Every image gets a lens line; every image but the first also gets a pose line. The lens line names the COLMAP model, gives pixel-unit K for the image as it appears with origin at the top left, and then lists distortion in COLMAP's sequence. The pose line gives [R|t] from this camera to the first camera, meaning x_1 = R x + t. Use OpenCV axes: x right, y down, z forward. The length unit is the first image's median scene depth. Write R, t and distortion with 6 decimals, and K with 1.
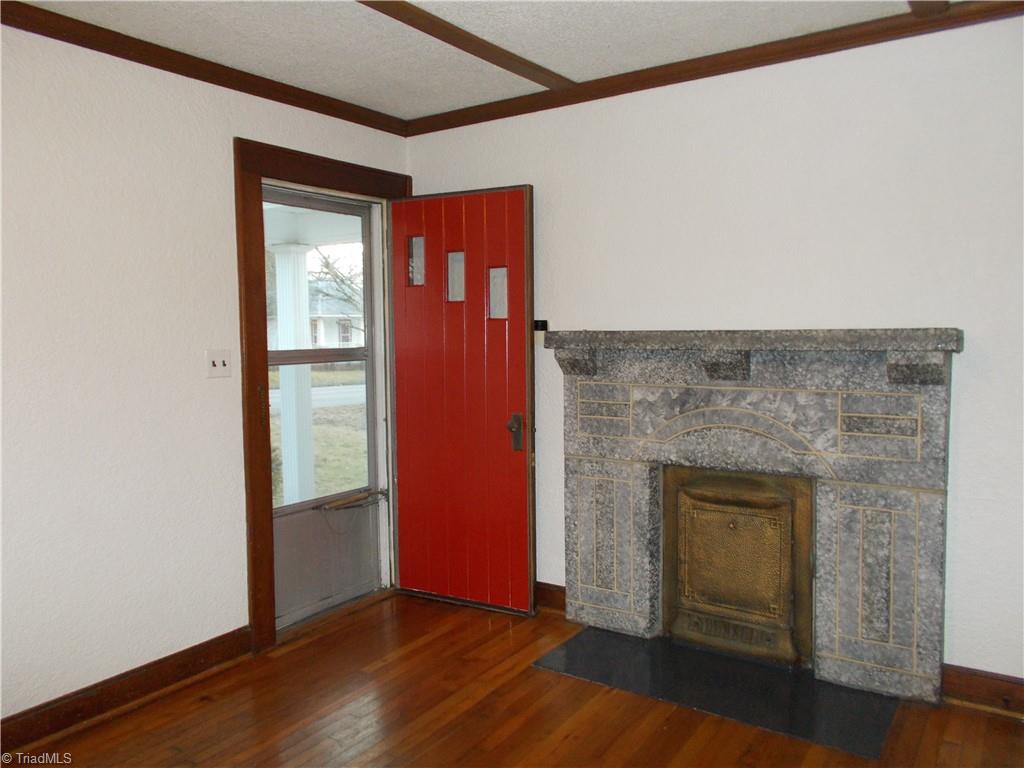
lens RADIAL K [[808.0, 0, 510.7], [0, 808.0, 385.1], [0, 0, 1]] dist [0.032847, -0.005051]
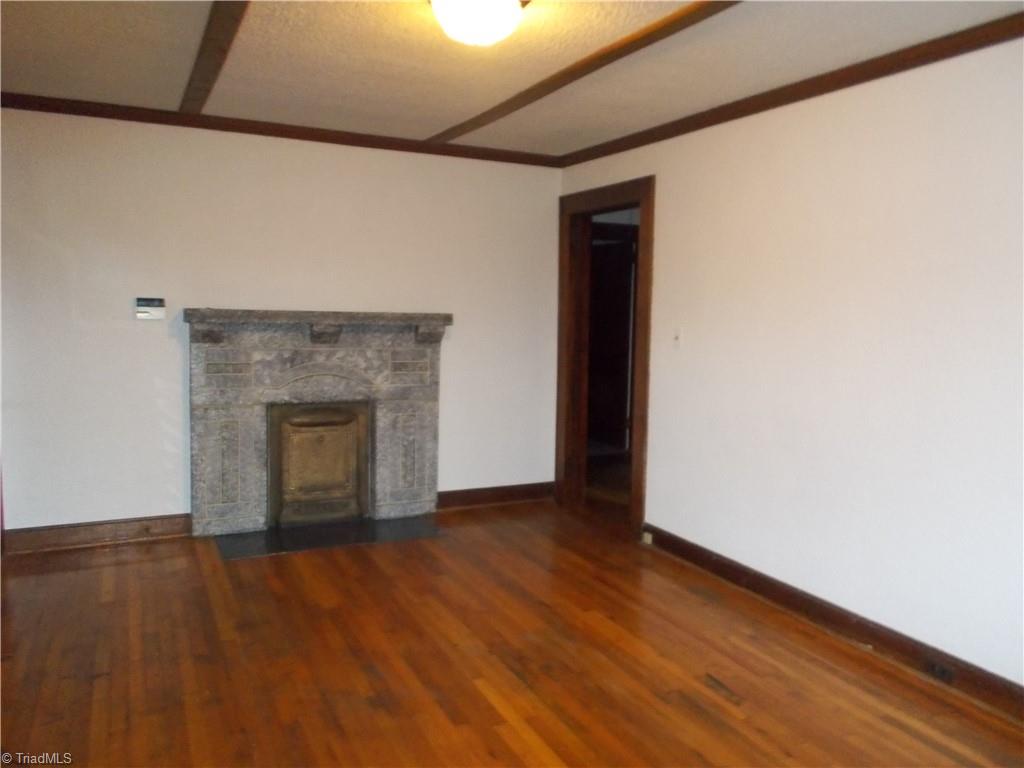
lens RADIAL K [[808.0, 0, 512.8], [0, 808.0, 383.5], [0, 0, 1]] dist [0.032847, -0.005051]
pose [[0.499443, -0.059505, 0.864301, -0.890526], [0.033796, 0.998217, 0.049196, 0.005629], [-0.865688, 0.004639, 0.500563, -0.082066]]
